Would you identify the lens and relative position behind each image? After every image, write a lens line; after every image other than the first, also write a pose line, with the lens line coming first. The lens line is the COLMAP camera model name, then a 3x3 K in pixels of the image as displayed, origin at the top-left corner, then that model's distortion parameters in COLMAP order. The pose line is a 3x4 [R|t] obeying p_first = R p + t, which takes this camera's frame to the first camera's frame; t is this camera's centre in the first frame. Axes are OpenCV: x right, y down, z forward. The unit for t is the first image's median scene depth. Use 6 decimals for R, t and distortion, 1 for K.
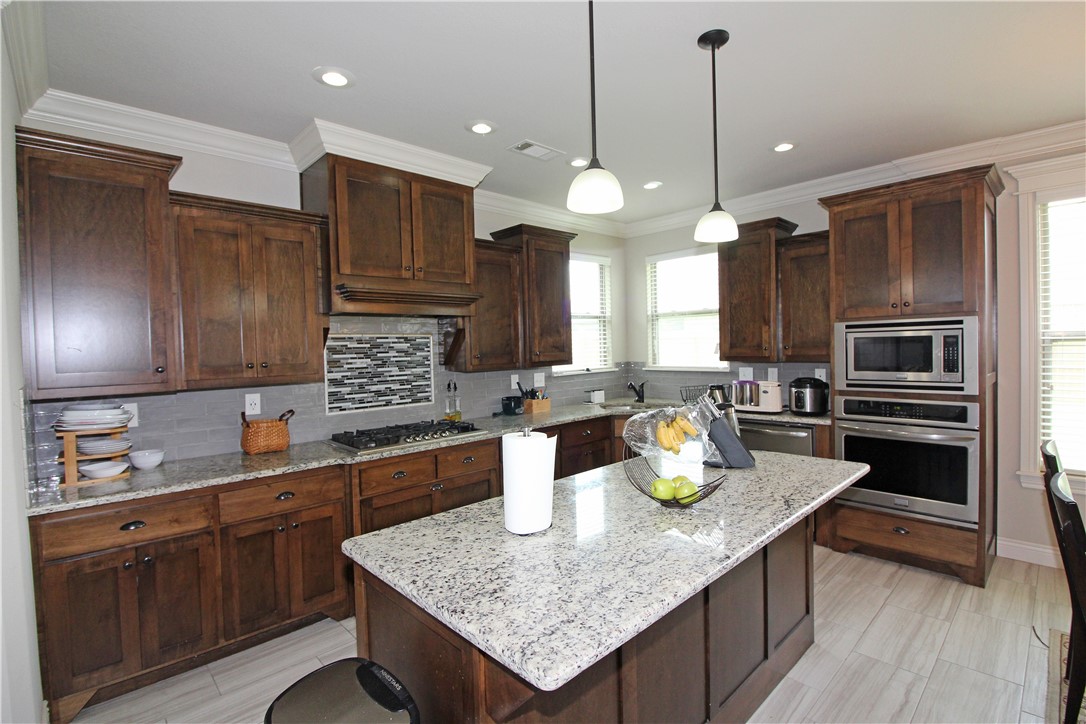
lens RADIAL K [[501.0, 0, 544.0], [0, 501.0, 359.4], [0, 0, 1]] dist [-0.003036, -0.010611]
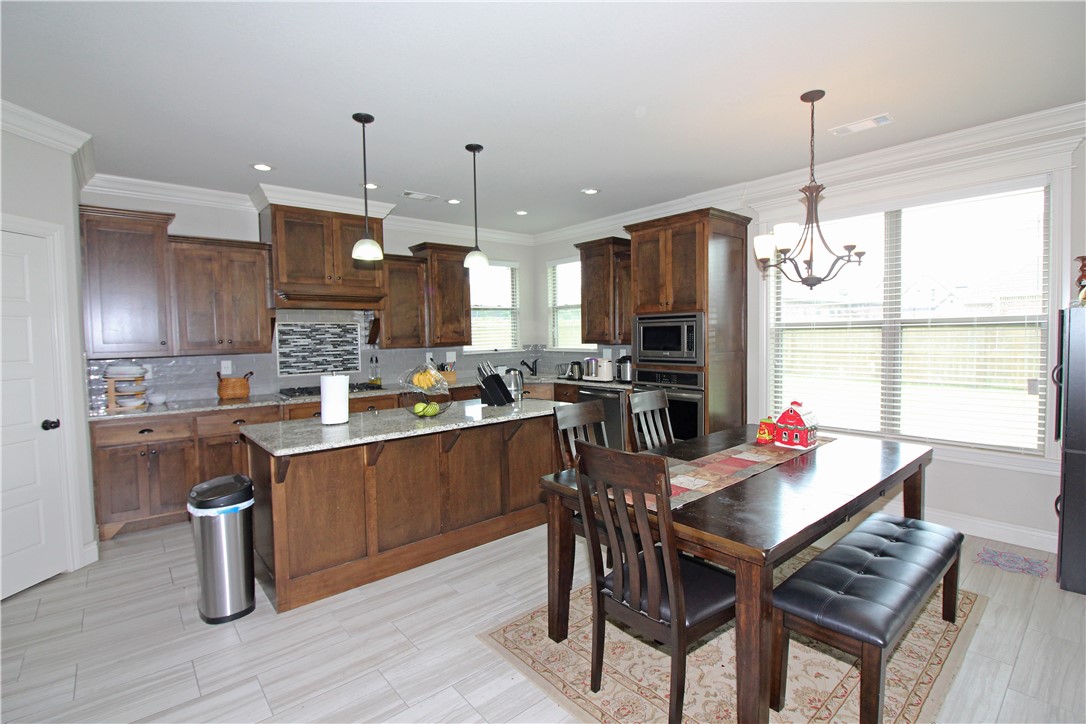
lens RADIAL K [[502.6, 0, 543.9], [0, 502.6, 356.4], [0, 0, 1]] dist [-0.000202, -0.013032]
pose [[0.998665, 0.009867, -0.050709, 0.429303], [-0.008839, 0.999752, 0.020463, 0.014552], [0.050898, -0.019987, 0.998504, -0.443729]]
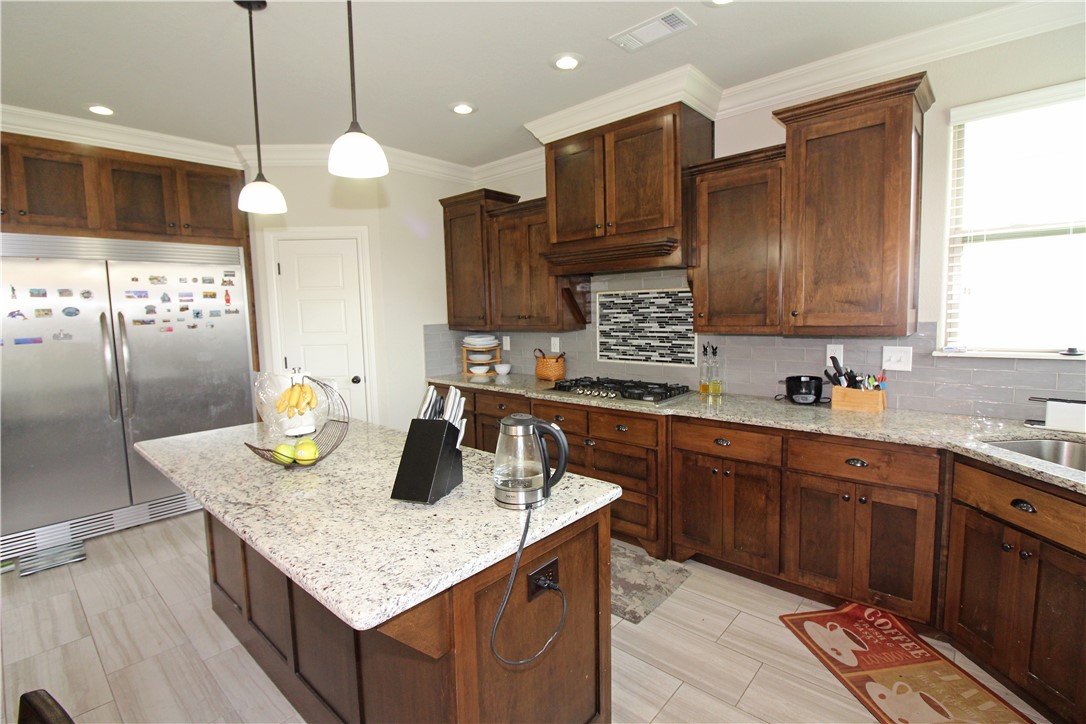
lens RADIAL K [[502.6, 0, 543.9], [0, 502.6, 356.4], [0, 0, 1]] dist [-0.000202, -0.013032]
pose [[0.085773, 0.116760, -0.989449, 0.739121], [-0.002046, 0.993128, 0.117017, -0.038358], [0.996313, -0.008013, 0.085423, 0.785010]]
